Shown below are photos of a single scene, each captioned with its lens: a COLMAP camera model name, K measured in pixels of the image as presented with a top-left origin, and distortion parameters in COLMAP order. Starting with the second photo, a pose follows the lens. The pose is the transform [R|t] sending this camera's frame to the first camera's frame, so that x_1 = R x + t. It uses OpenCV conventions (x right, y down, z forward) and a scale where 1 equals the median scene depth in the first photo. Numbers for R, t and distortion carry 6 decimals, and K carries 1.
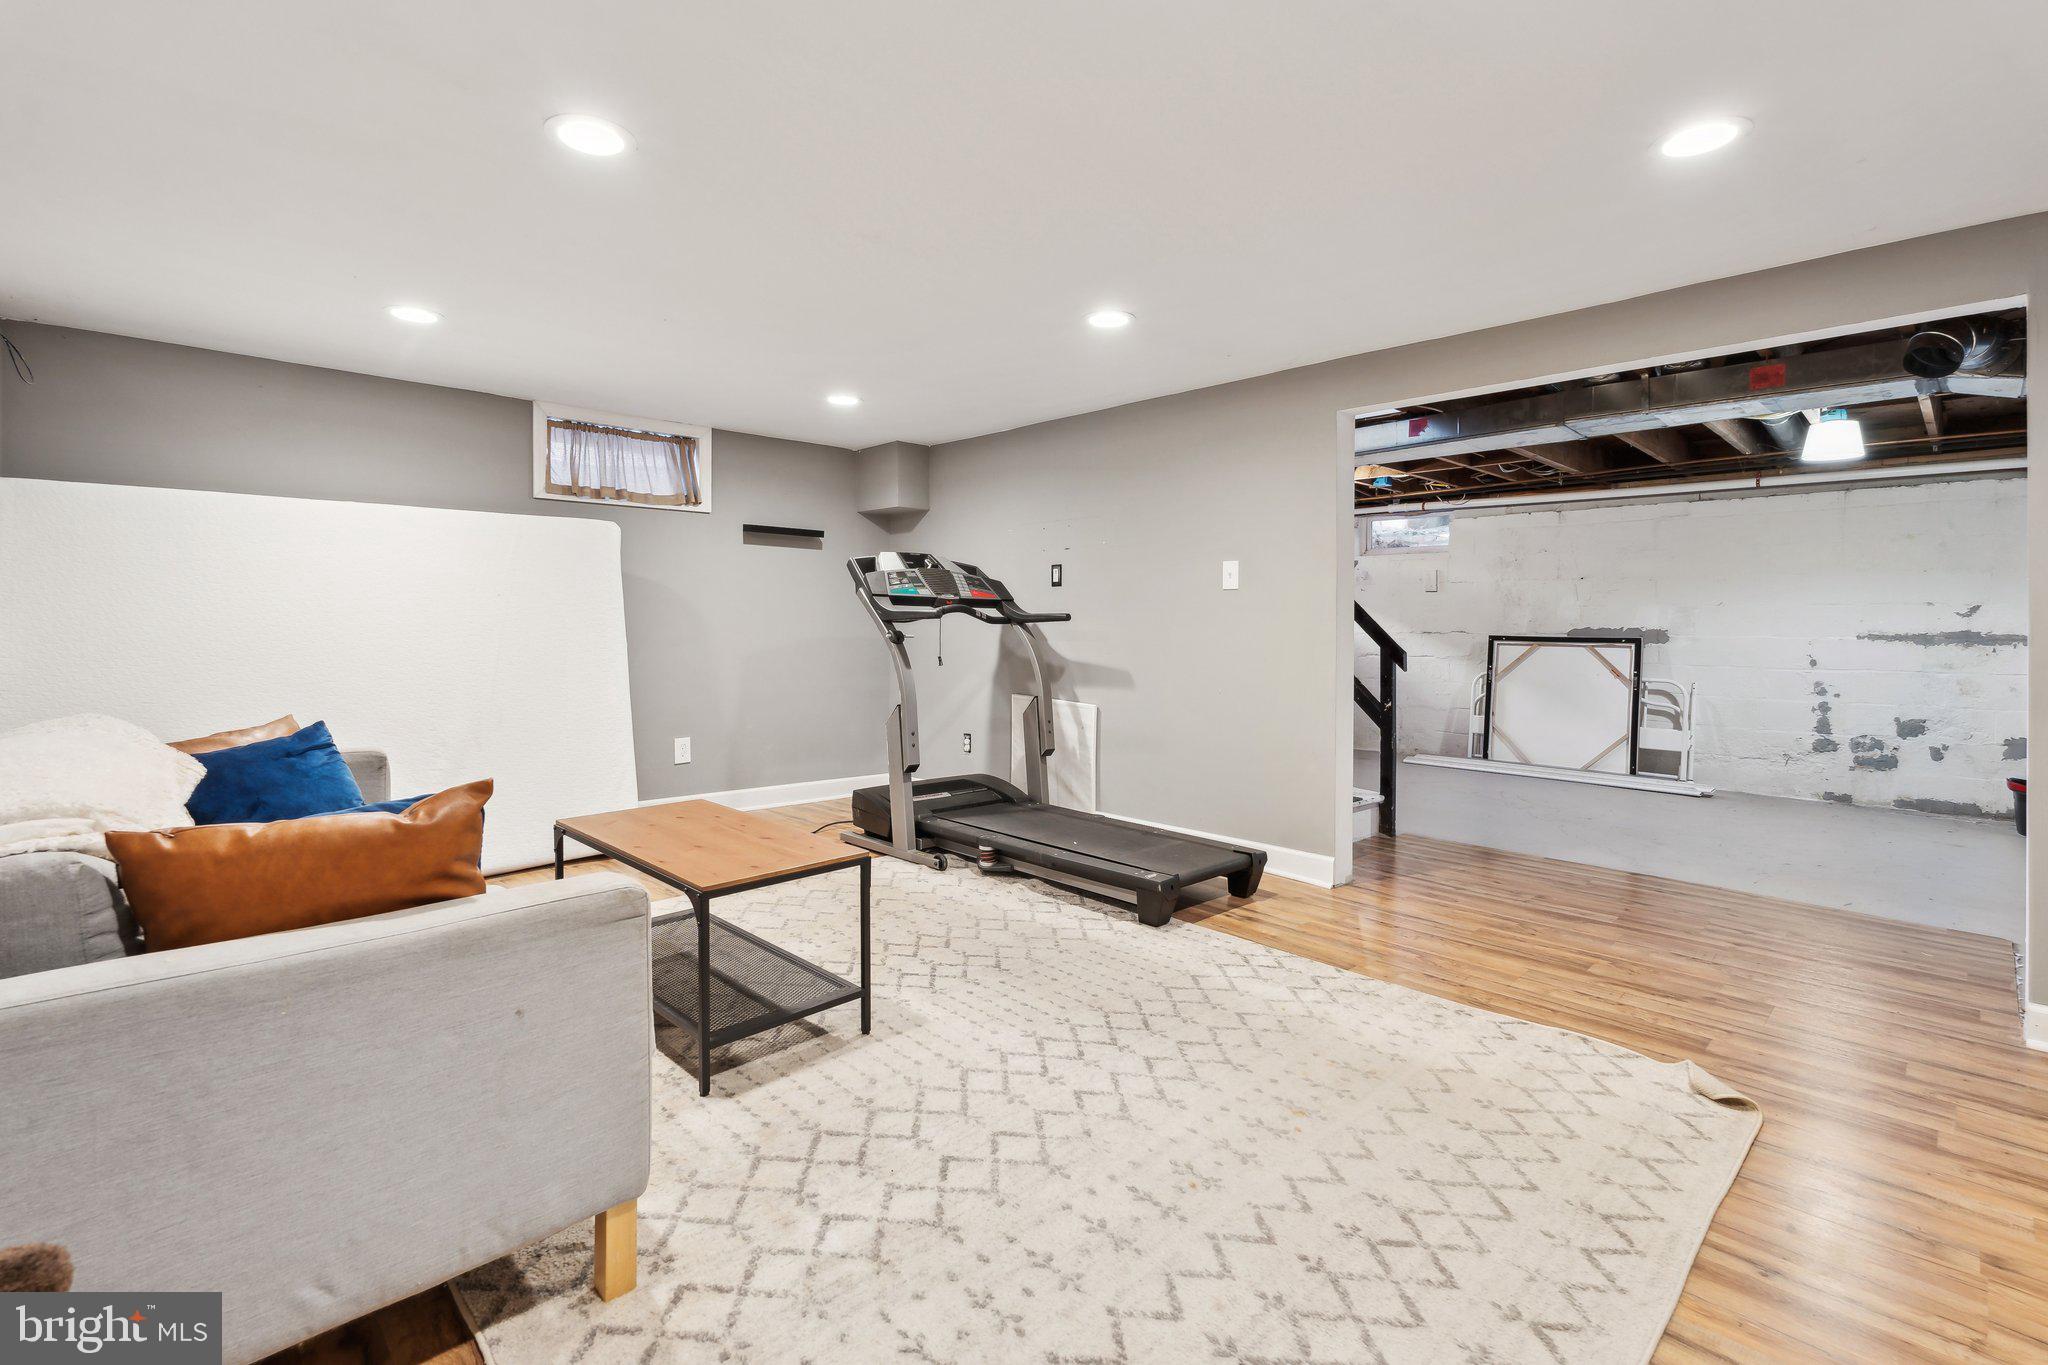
lens RADIAL K [[932.9, 0, 1023.1], [0, 932.9, 619.6], [0, 0, 1]] dist [-0.003608, -0.001112]
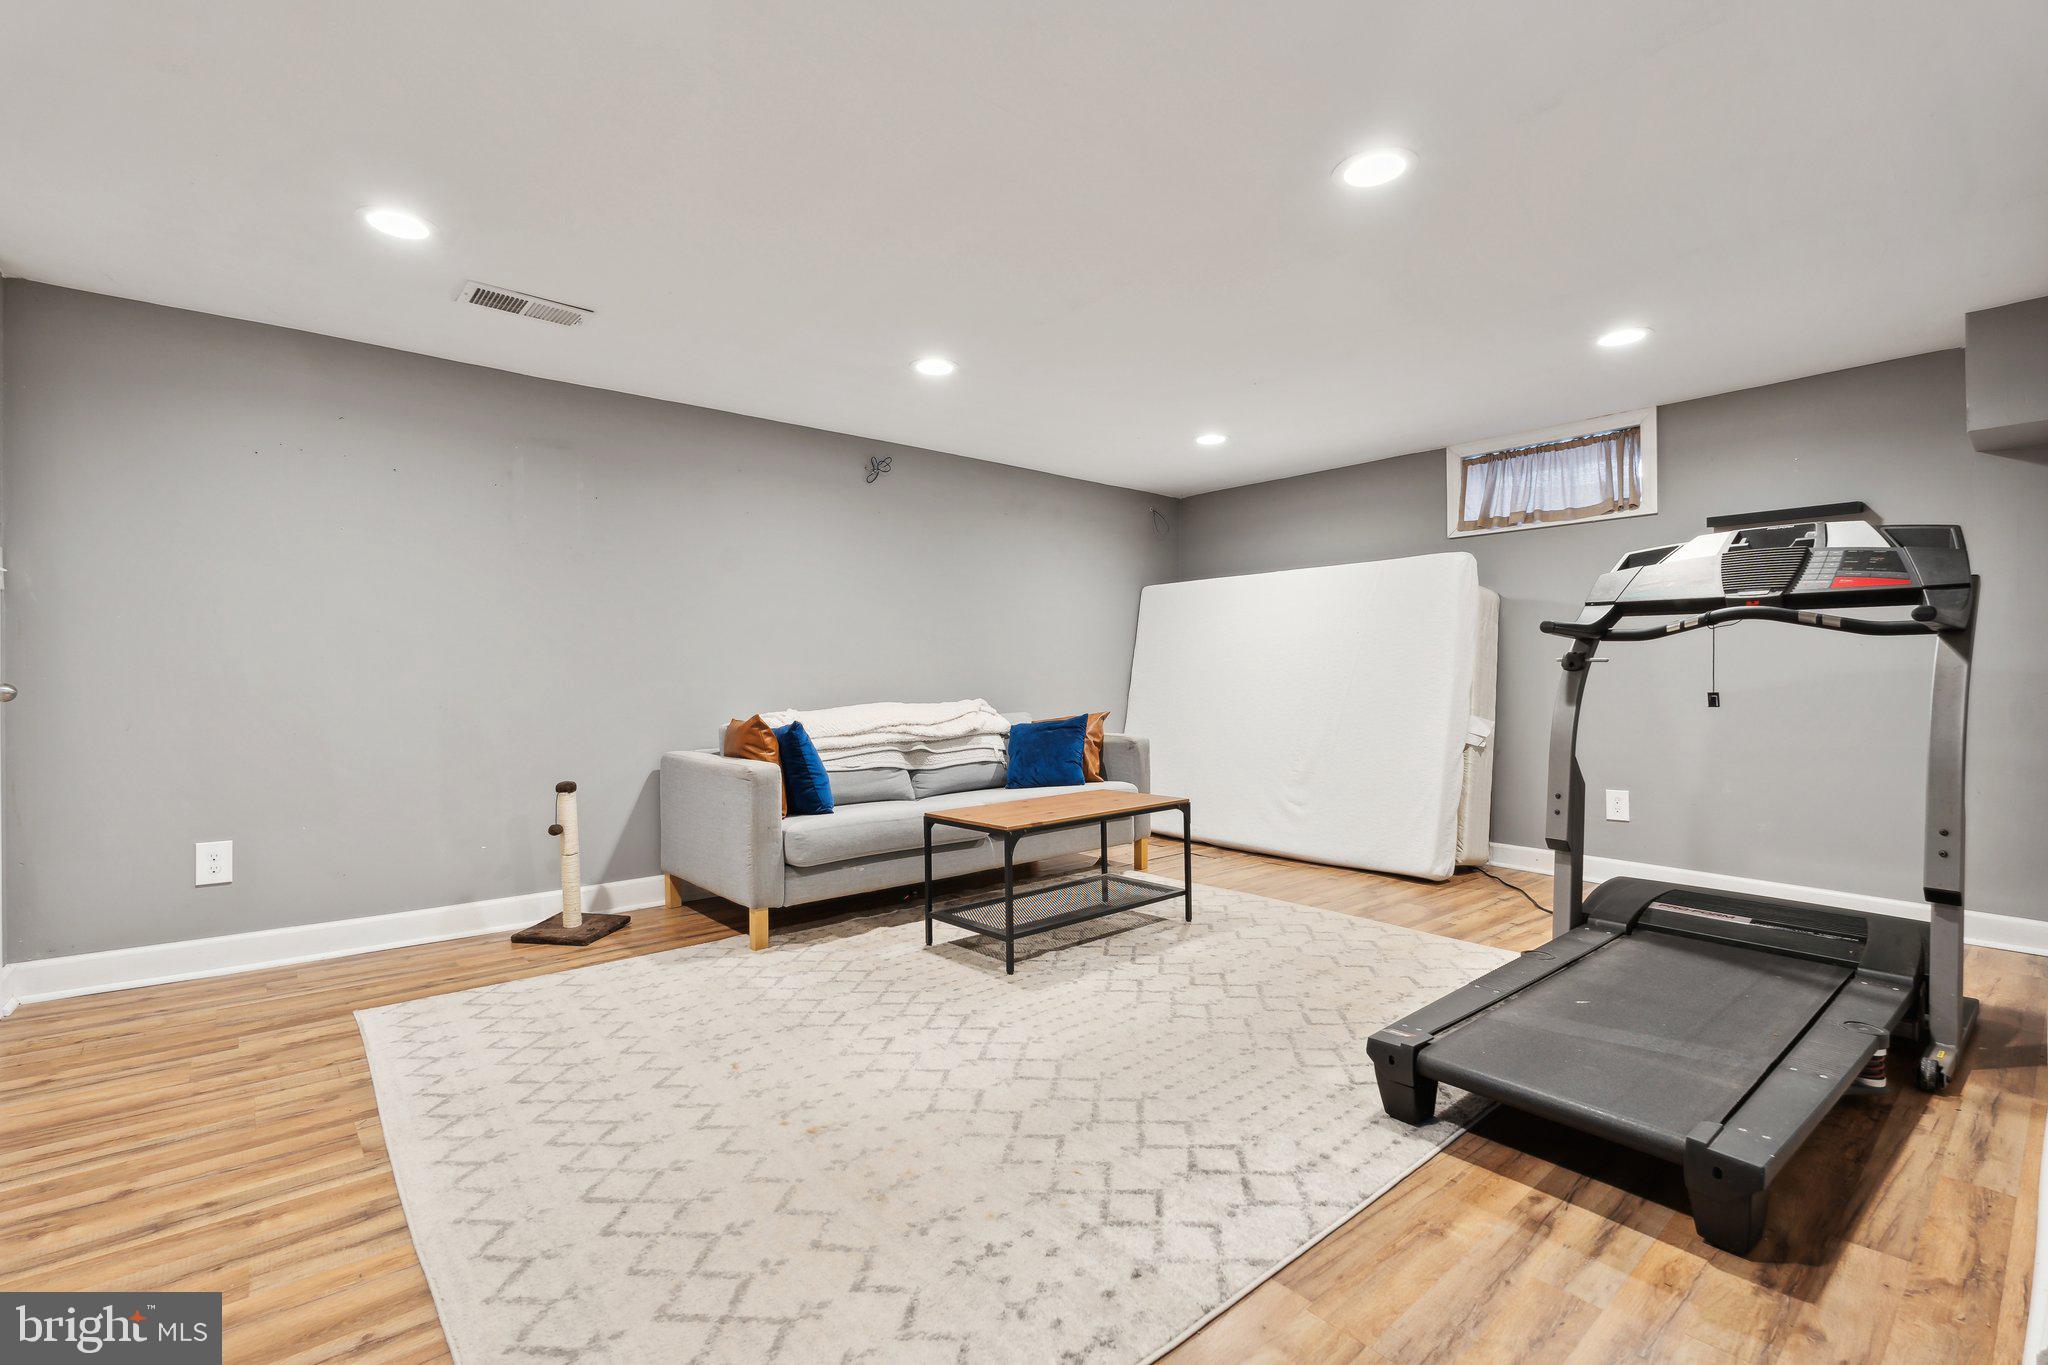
lens RADIAL K [[930.6, 0, 1009.8], [0, 930.6, 677.2], [0, 0, 1]] dist [-0.000138, 0.000180]
pose [[-0.076890, -0.005151, -0.997026, 0.804811], [0.006293, 0.999964, -0.005651, 0.042397], [0.997020, -0.006708, -0.076855, 0.826774]]
